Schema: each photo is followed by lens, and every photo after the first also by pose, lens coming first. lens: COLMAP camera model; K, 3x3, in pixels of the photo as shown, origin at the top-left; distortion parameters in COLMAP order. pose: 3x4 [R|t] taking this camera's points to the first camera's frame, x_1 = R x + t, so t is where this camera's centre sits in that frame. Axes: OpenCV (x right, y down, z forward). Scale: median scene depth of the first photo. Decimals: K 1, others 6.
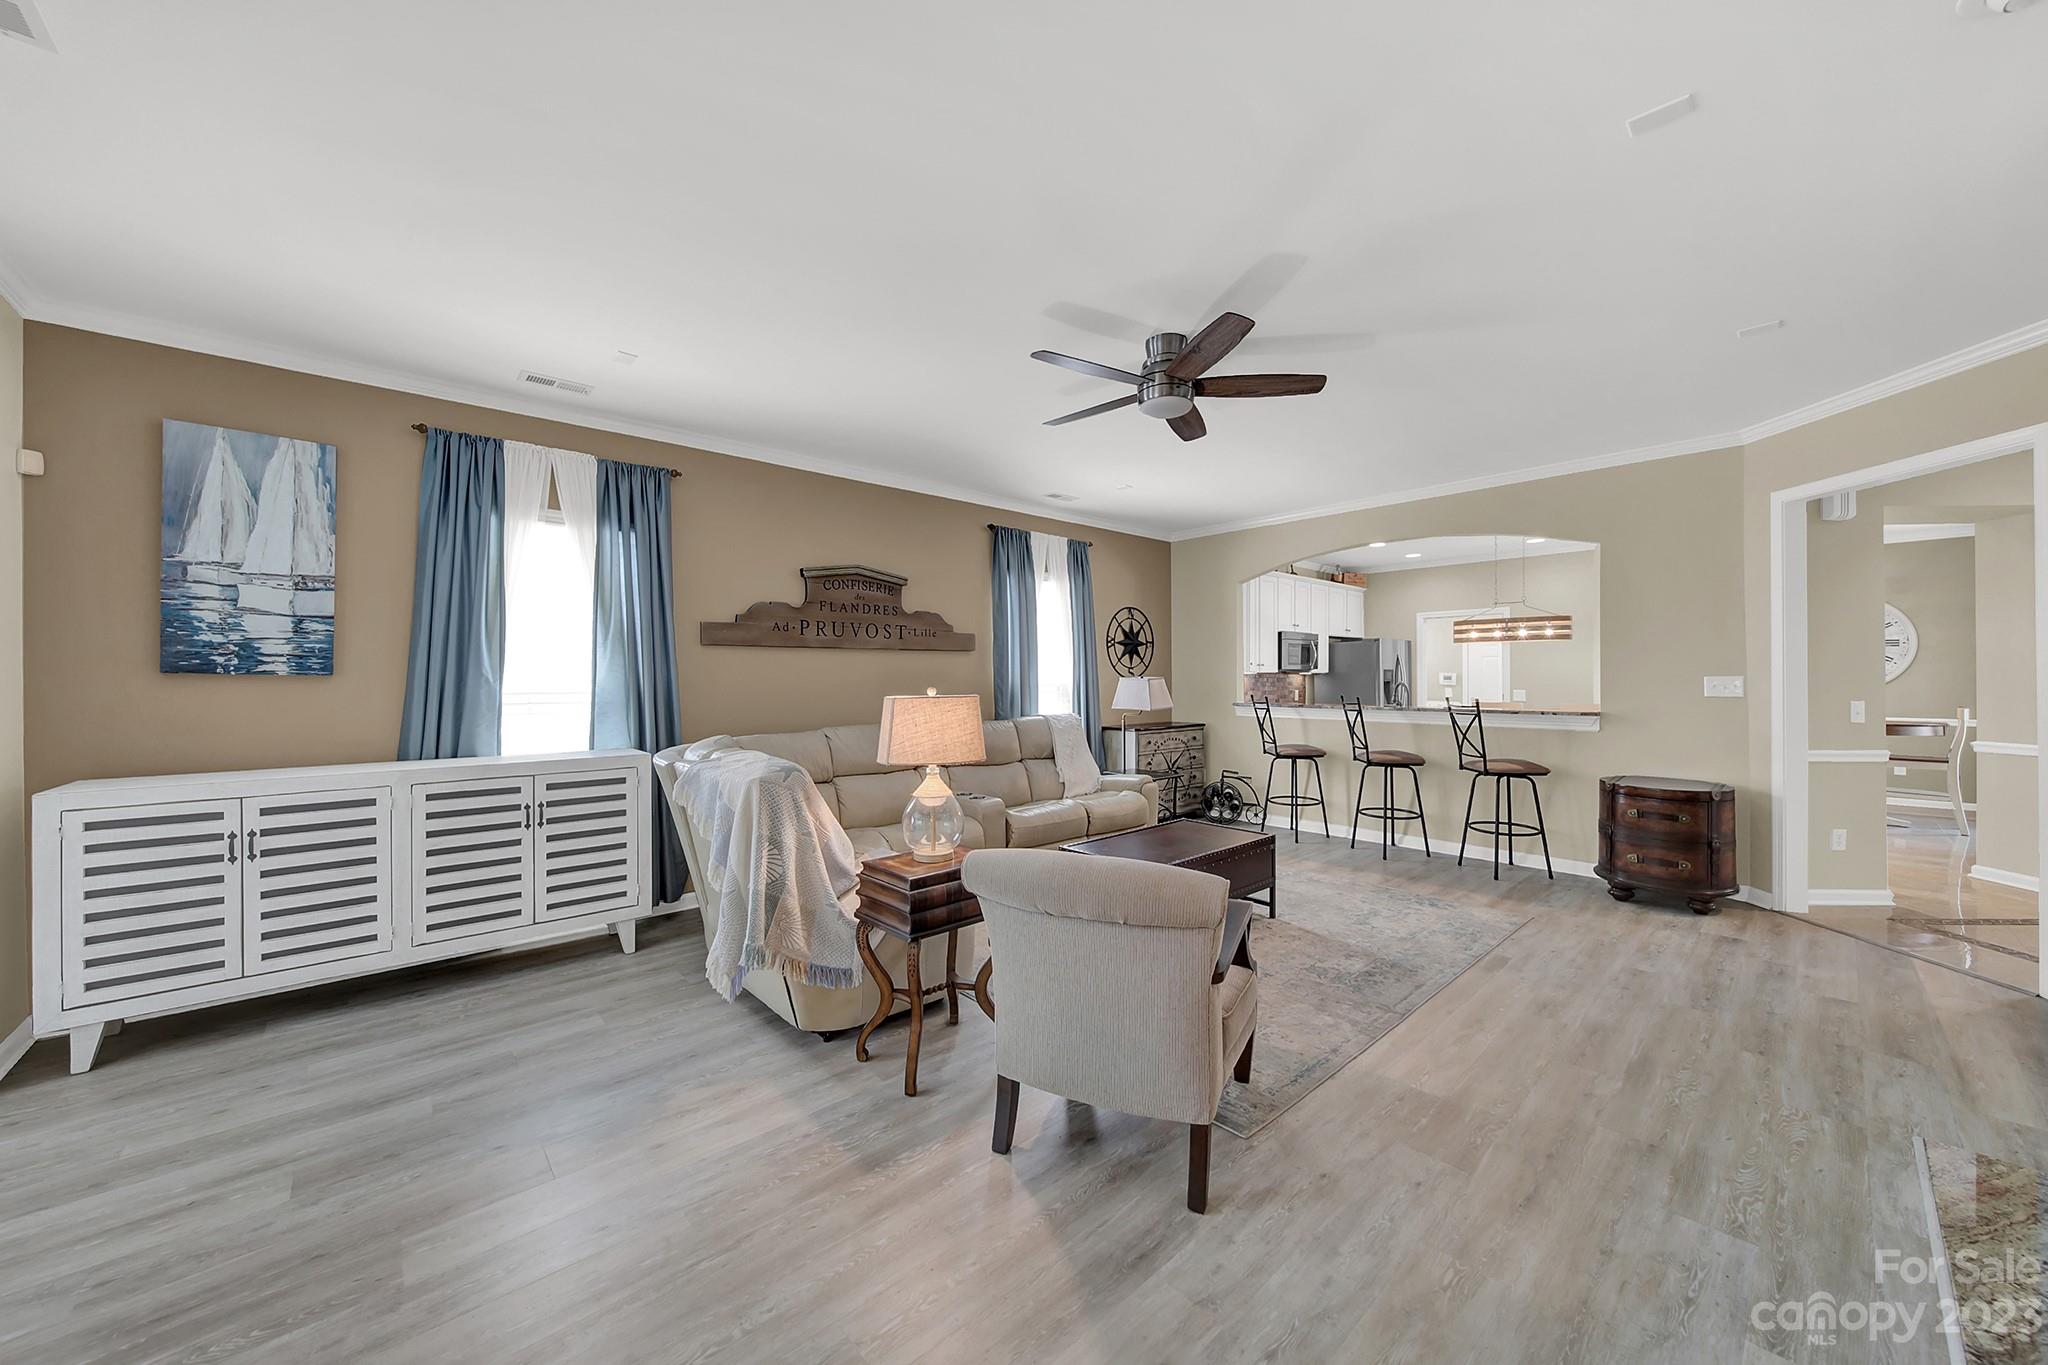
lens RADIAL K [[731.5, 0, 1011.7], [0, 731.5, 678.9], [0, 0, 1]] dist [-0.000791, 0.000097]
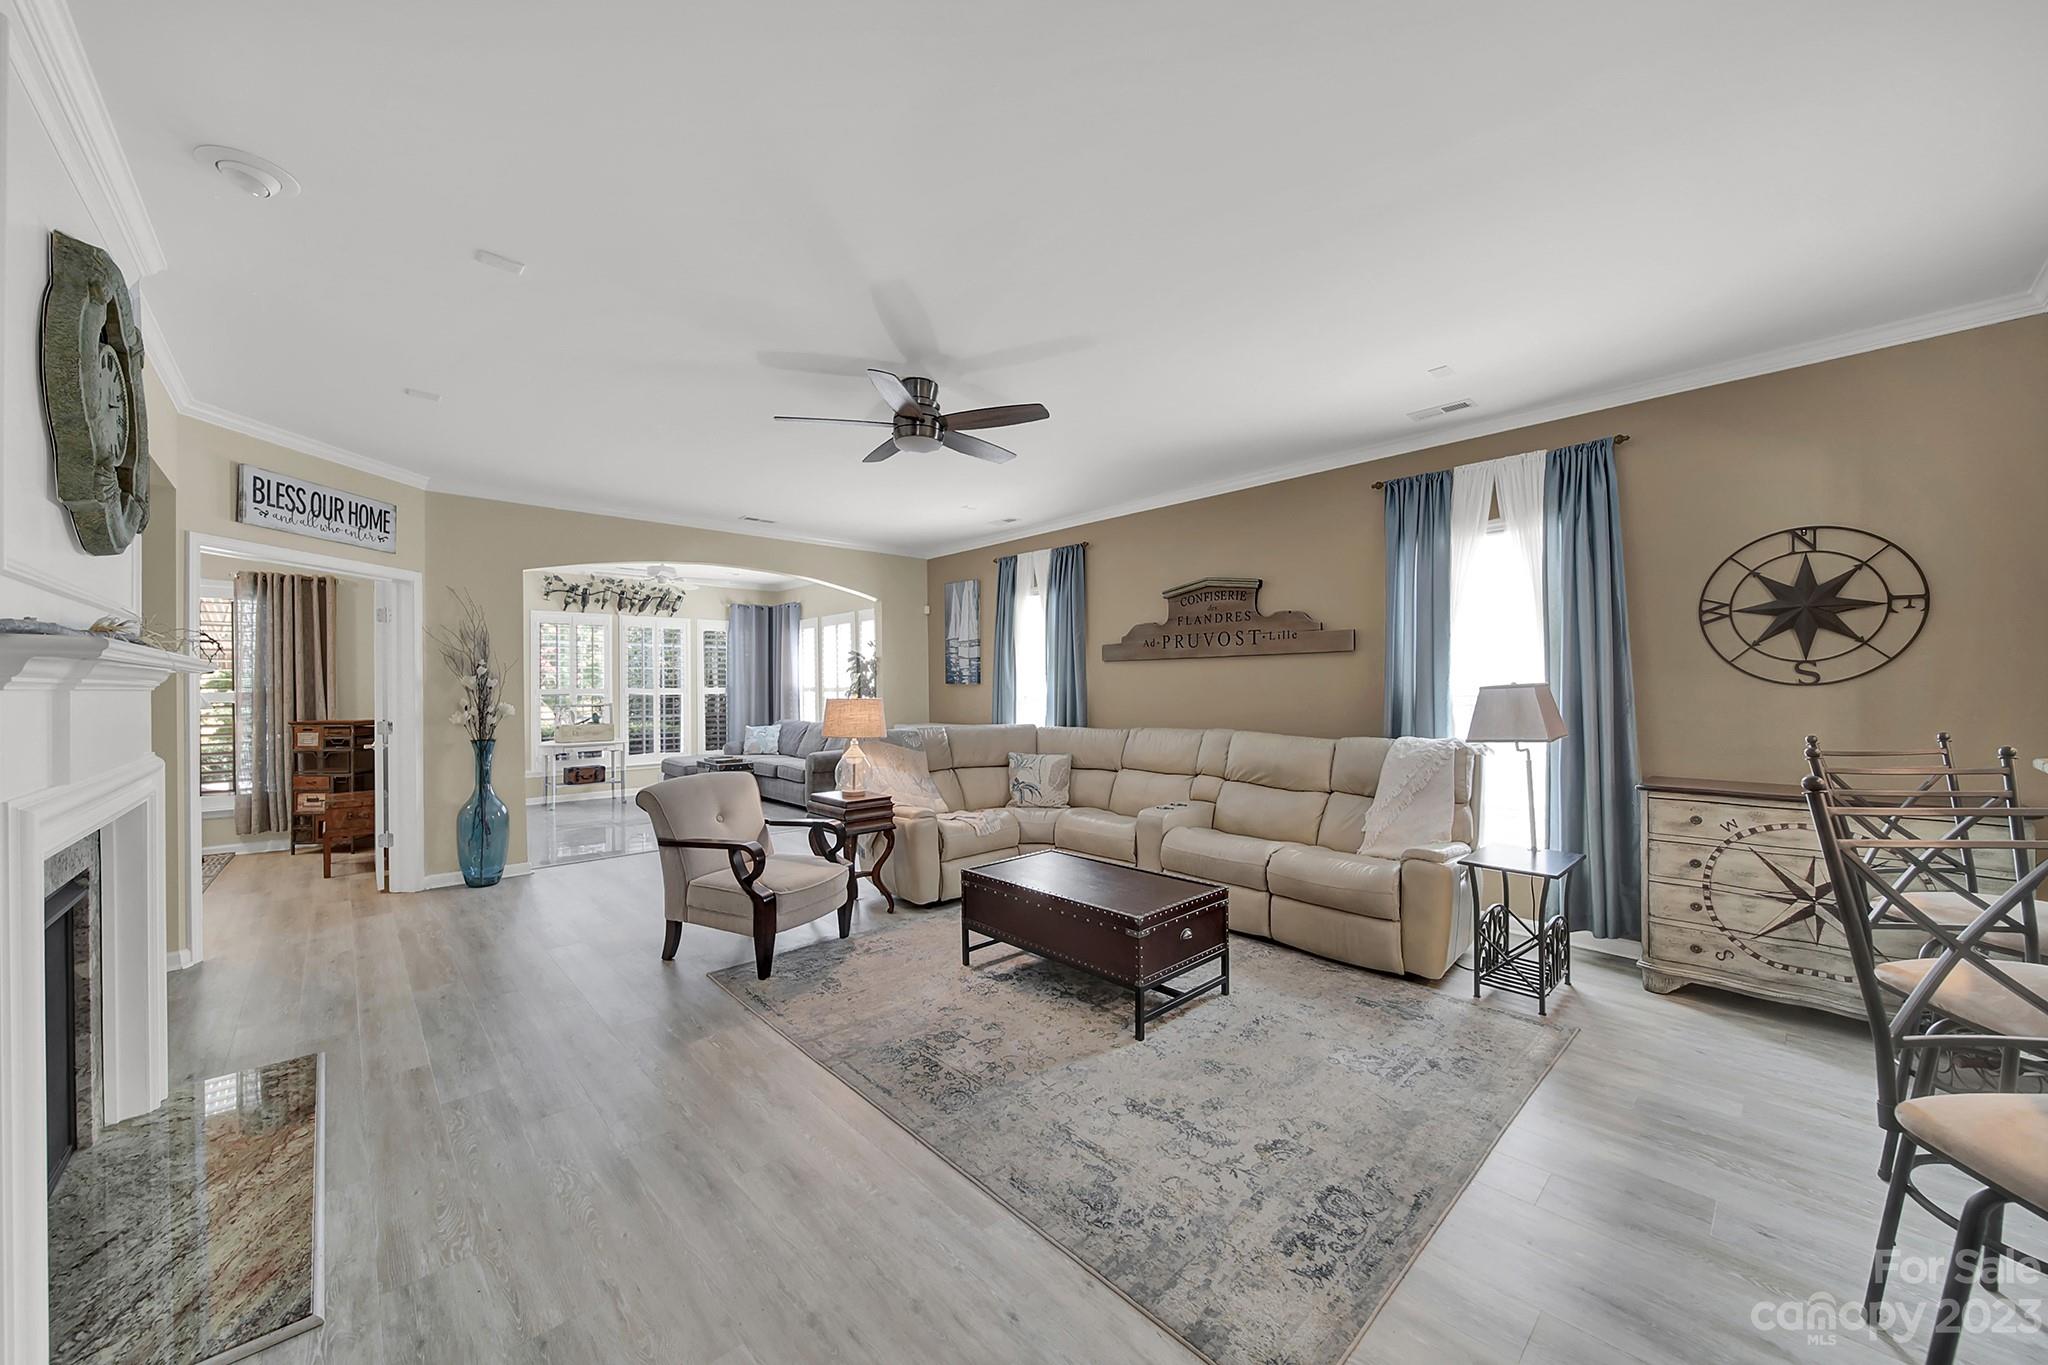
lens RADIAL K [[731.5, 0, 1018.8], [0, 731.5, 686.3], [0, 0, 1]] dist [-0.000791, 0.000097]
pose [[0.028508, 0.000543, -0.999593, 0.800139], [-0.000122, 1.000000, 0.000540, -0.000645], [0.999594, 0.000106, 0.028508, 0.675351]]
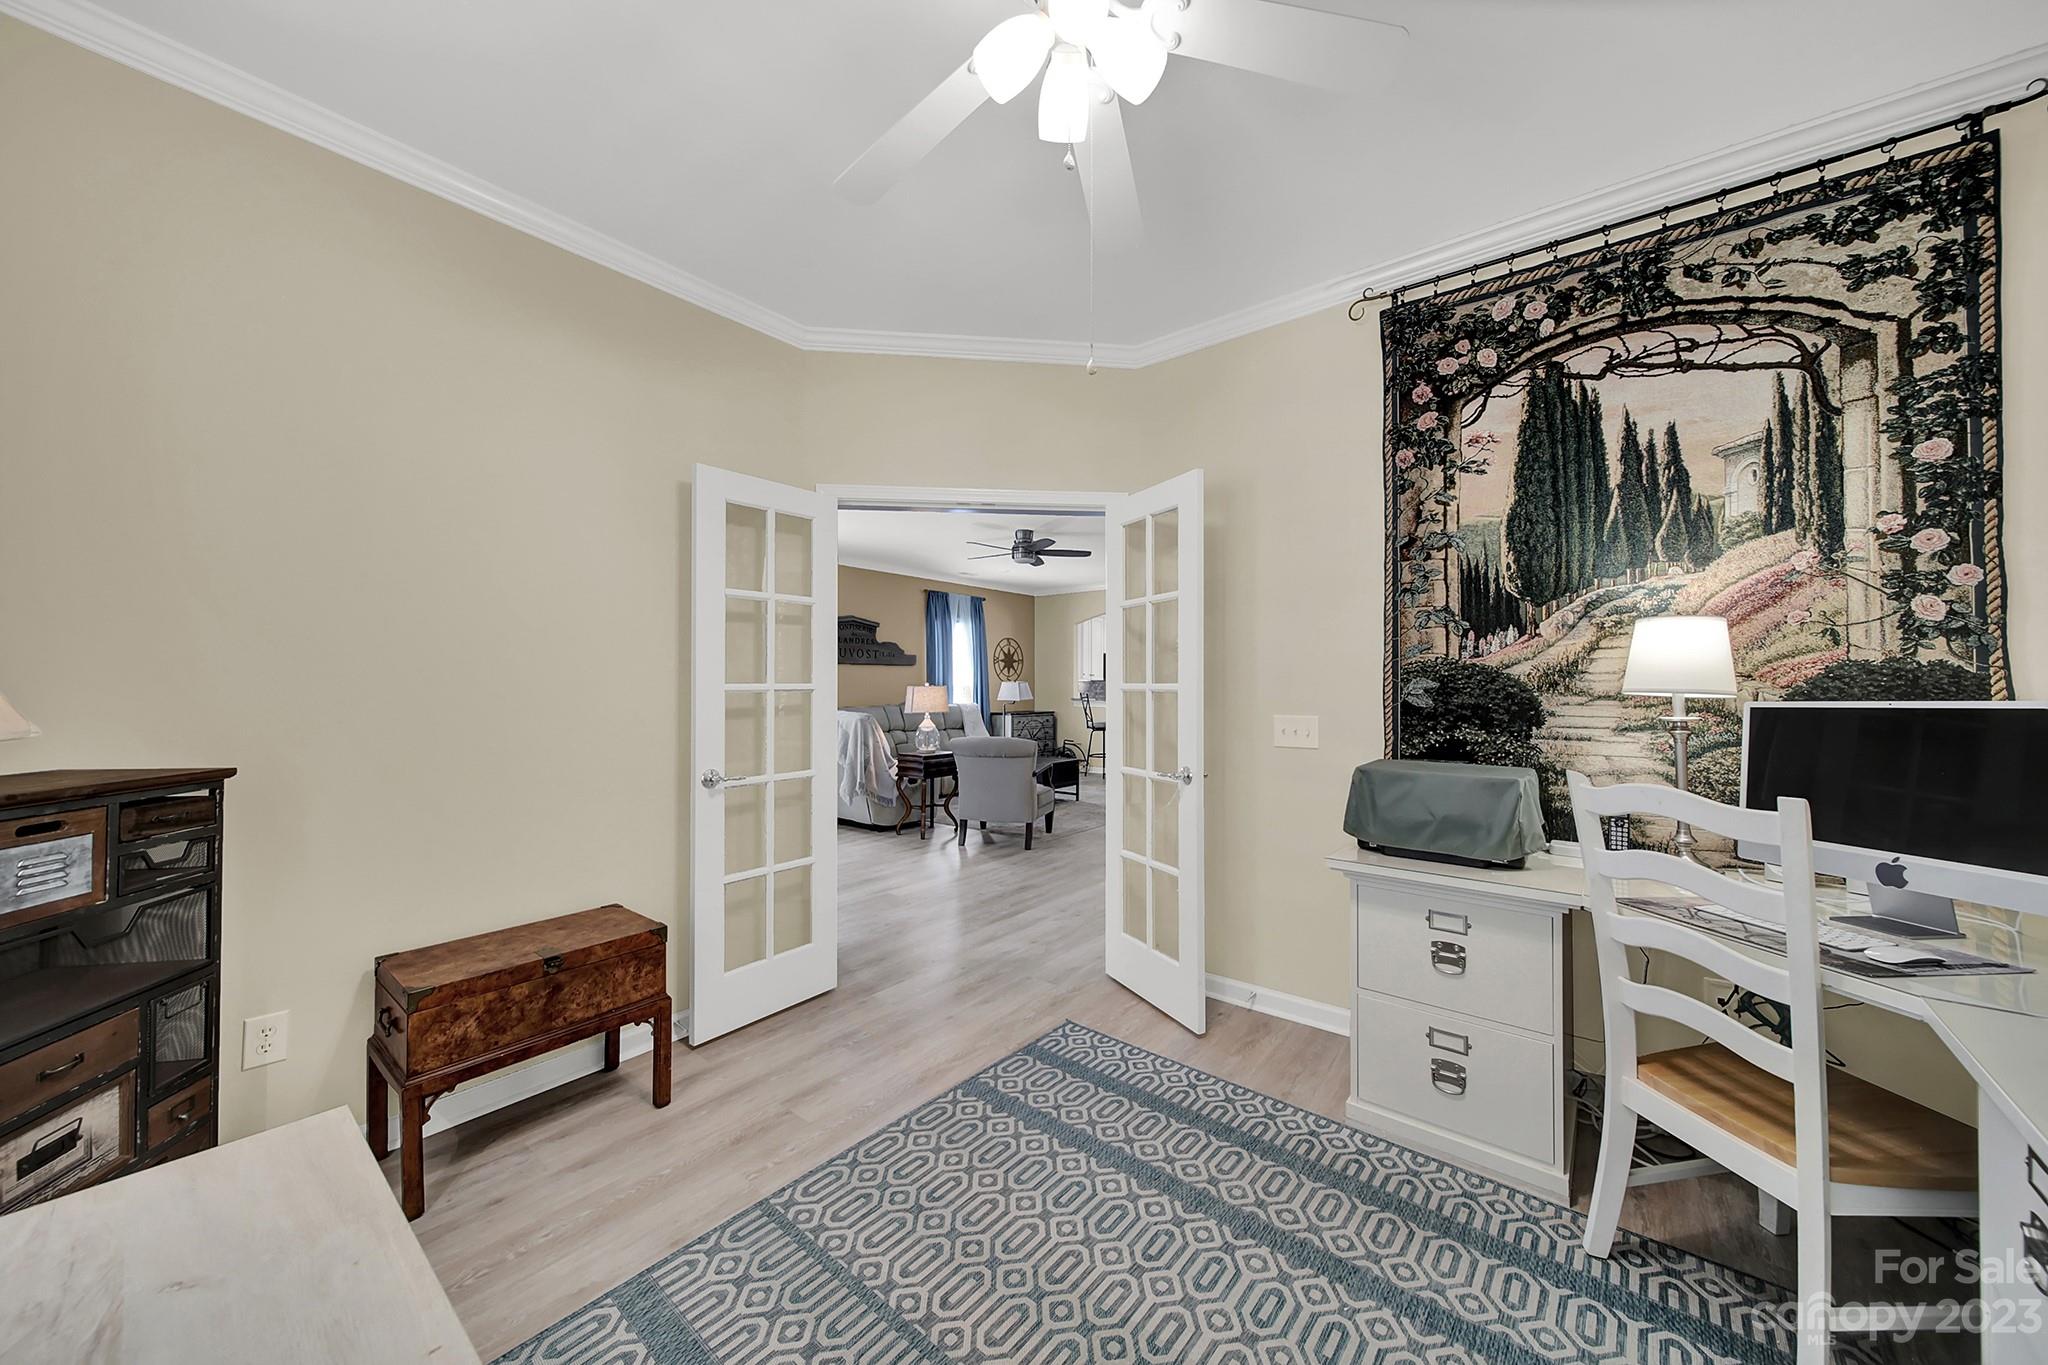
lens RADIAL K [[731.5, 0, 1021.8], [0, 731.5, 683.8], [0, 0, 1]] dist [-0.000791, 0.000097]
pose [[0.984565, 0.004509, 0.174962, -0.115544], [-0.003201, 0.999965, -0.007759, 0.017199], [-0.174991, 0.007079, 0.984545, -0.752406]]
